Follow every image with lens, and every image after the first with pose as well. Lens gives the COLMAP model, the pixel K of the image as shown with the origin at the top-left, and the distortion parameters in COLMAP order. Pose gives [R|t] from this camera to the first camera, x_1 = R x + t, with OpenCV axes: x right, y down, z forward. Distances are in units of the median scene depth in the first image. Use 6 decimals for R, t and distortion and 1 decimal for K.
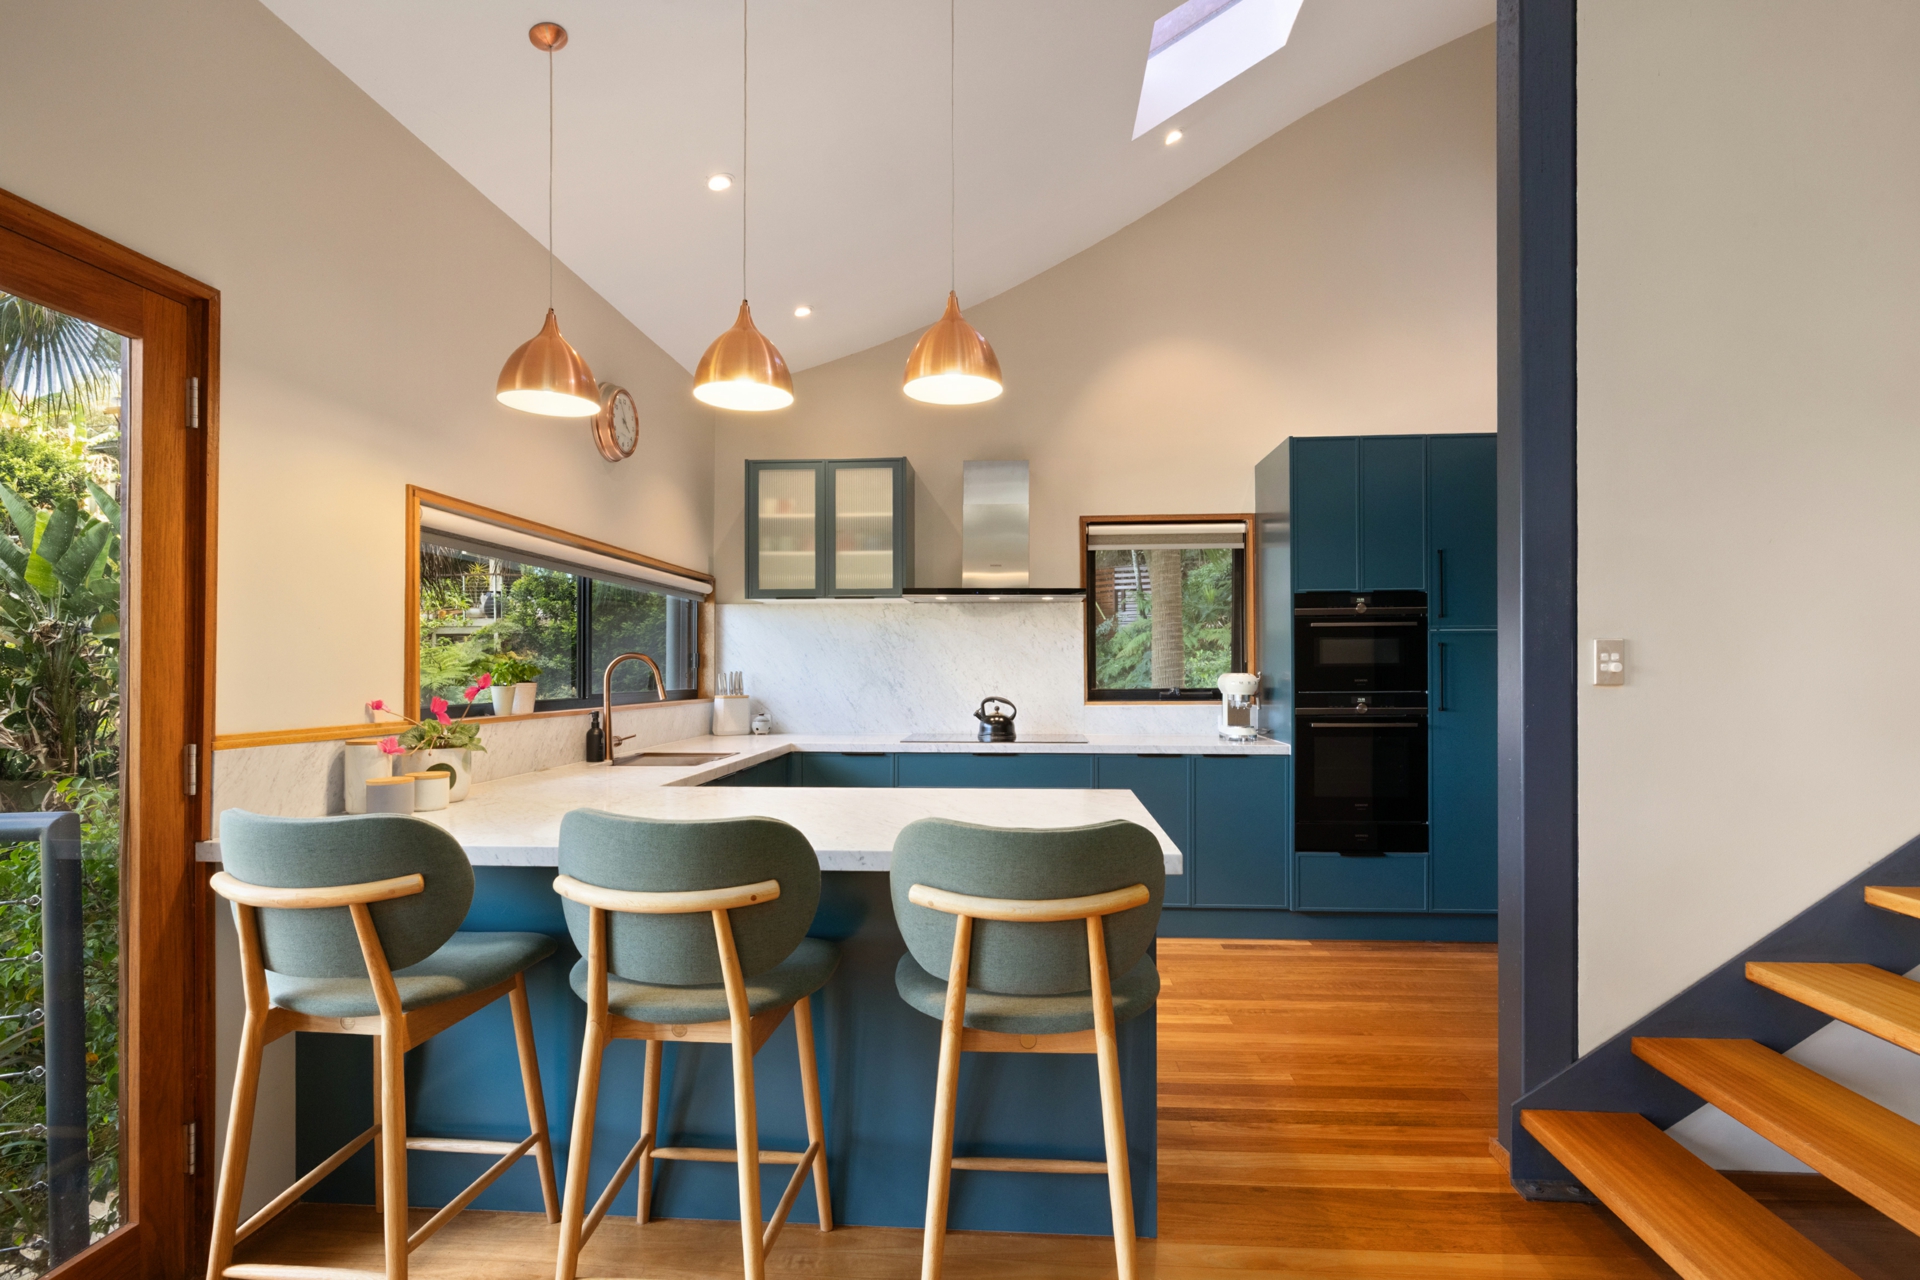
lens RADIAL K [[944.6, 0, 965.0], [0, 944.6, 650.6], [0, 0, 1]] dist [-0.011740, 0.001531]
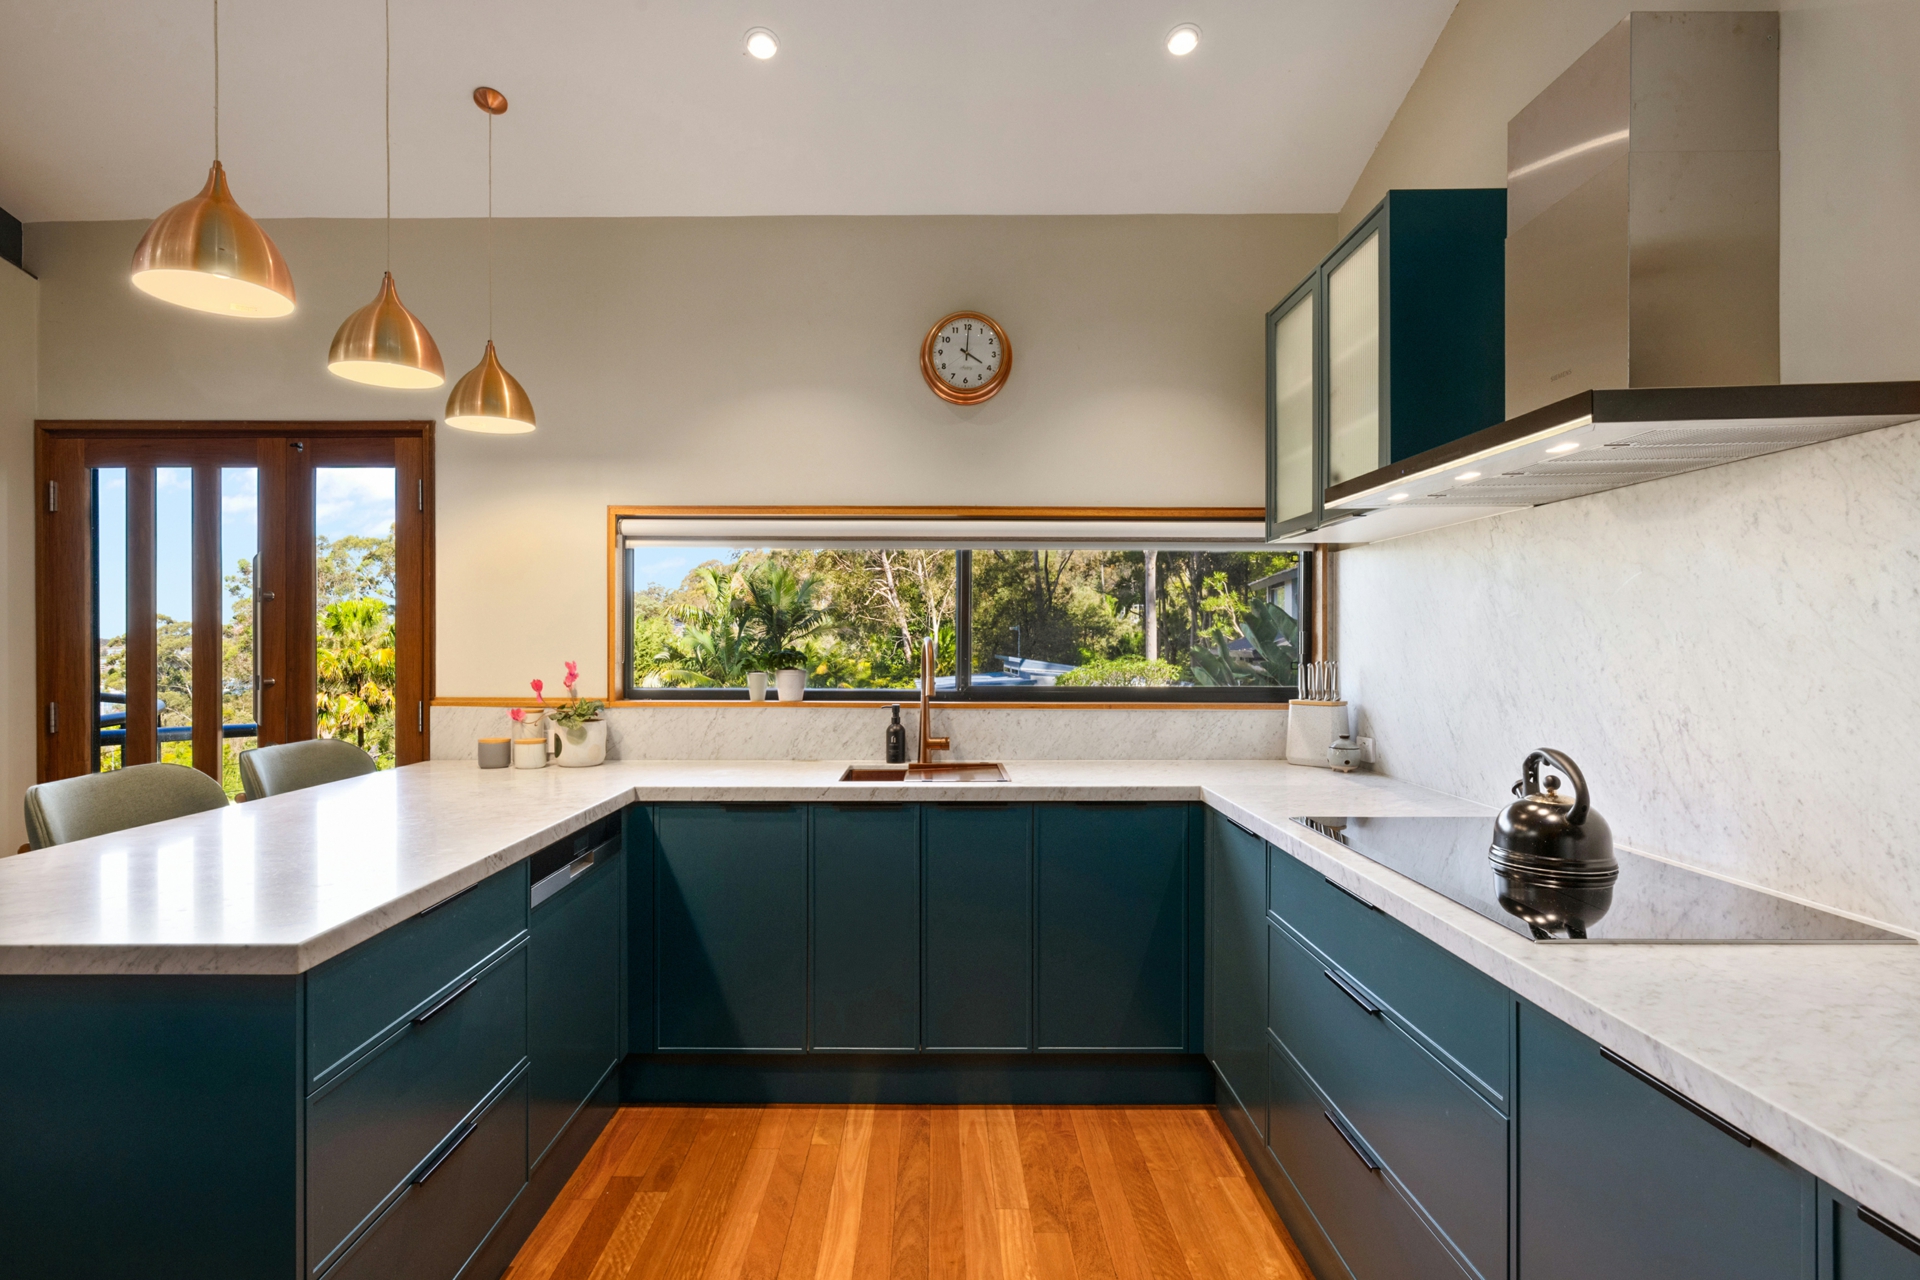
lens RADIAL K [[944.6, 0, 948.4], [0, 944.6, 643.6], [0, 0, 1]] dist [-0.011740, 0.001531]
pose [[0.051015, 0.006464, -0.998677, 0.413765], [0.017505, 0.999820, 0.007366, 0.001340], [0.998544, -0.017857, 0.050892, 0.861068]]
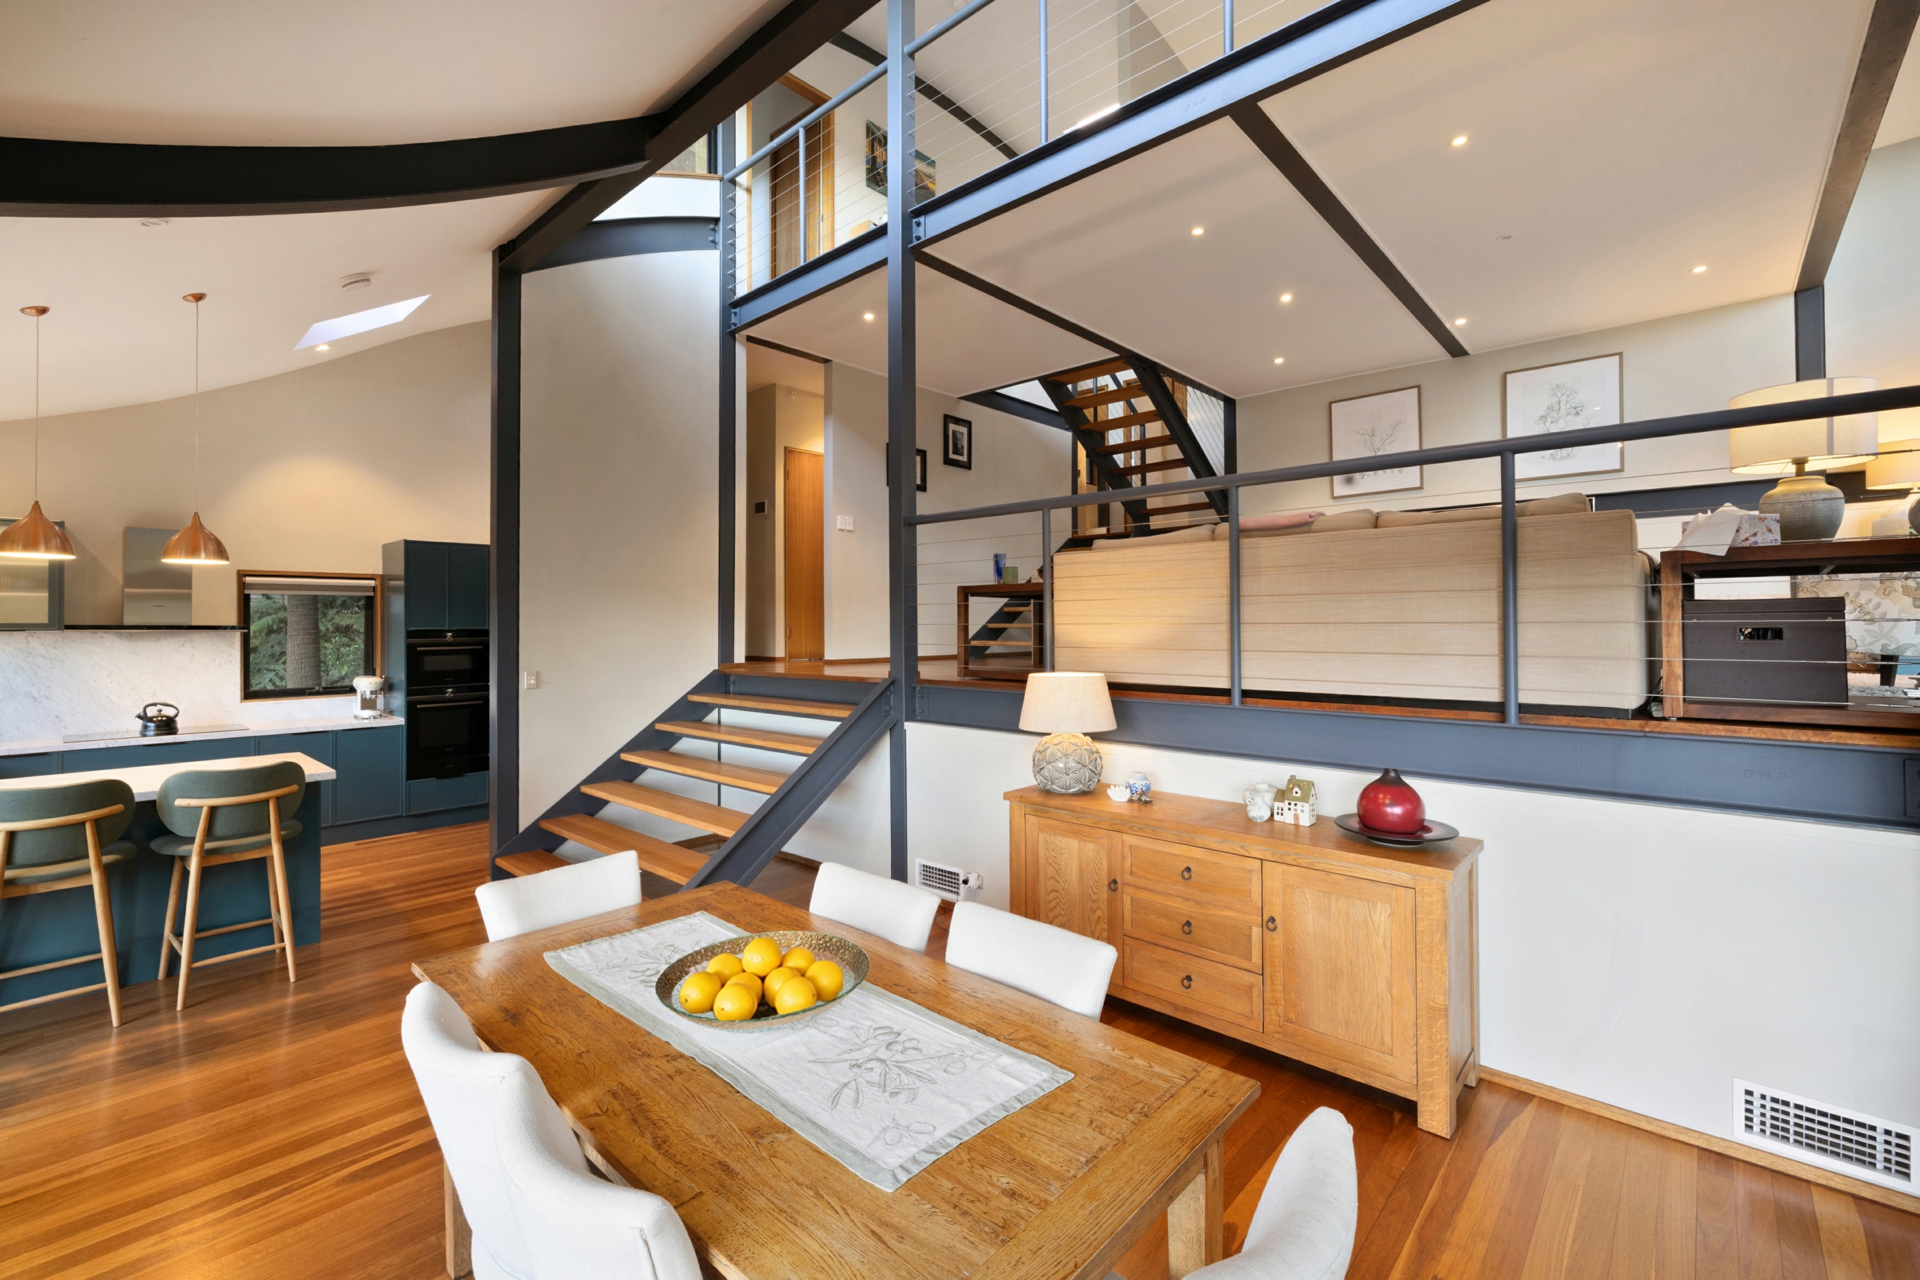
lens RADIAL K [[817.5, 0, 956.0], [0, 817.5, 620.7], [0, 0, 1]] dist [-0.001599, -0.000199]
pose [[0.624109, 0.002775, 0.781332, -0.190772], [-0.006247, 0.999979, 0.001438, -0.087613], [-0.781312, -0.005779, 0.624114, -0.716398]]
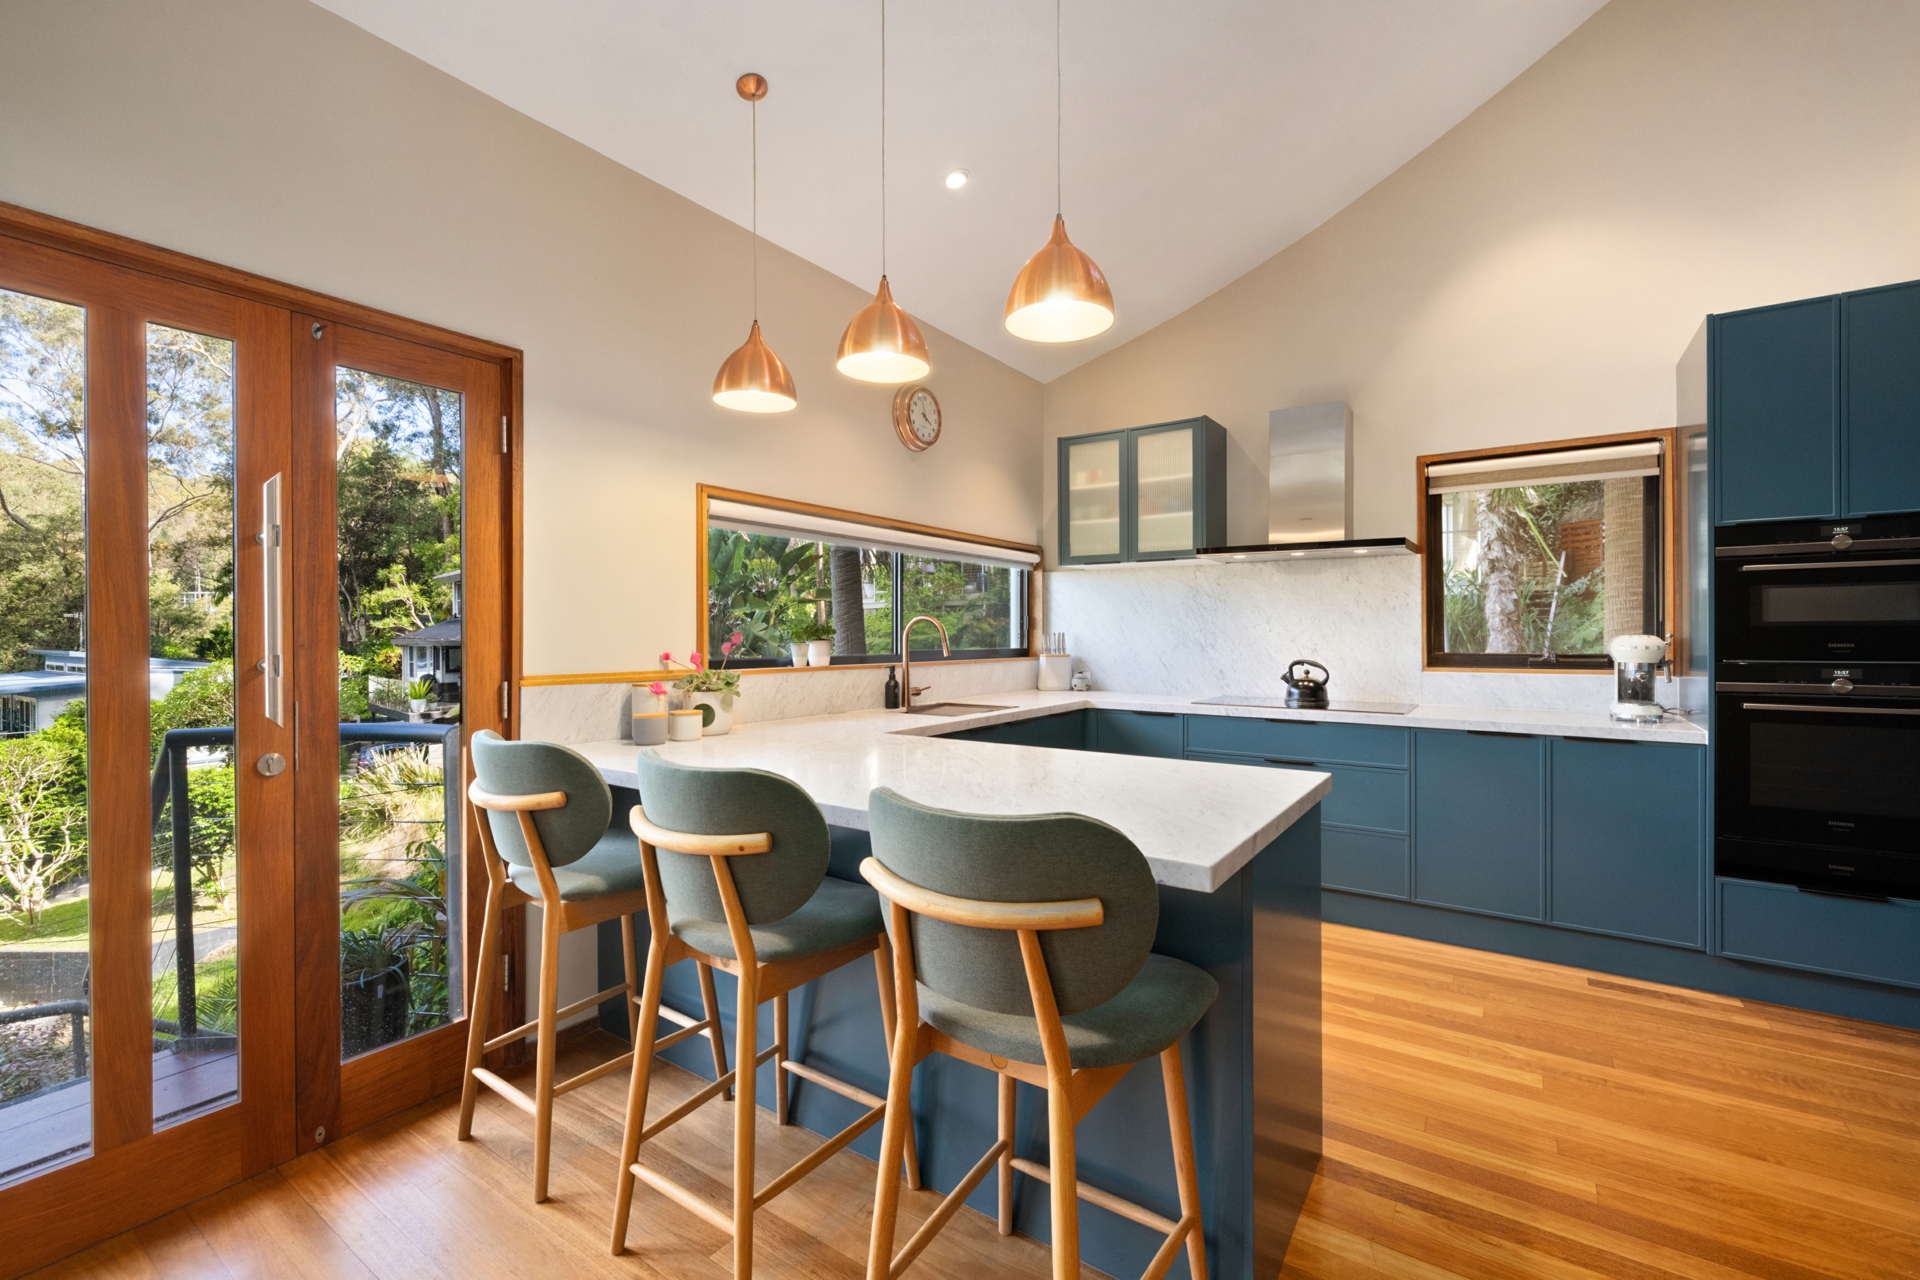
lens RADIAL K [[817.5, 0, 952.4], [0, 817.5, 627.5], [0, 0, 1]] dist [-0.001599, -0.000199]
pose [[0.855901, -0.002452, -0.517134, 0.170253], [0.008972, 0.999909, 0.010108, 0.006301], [0.517062, -0.013291, 0.855845, 0.144075]]
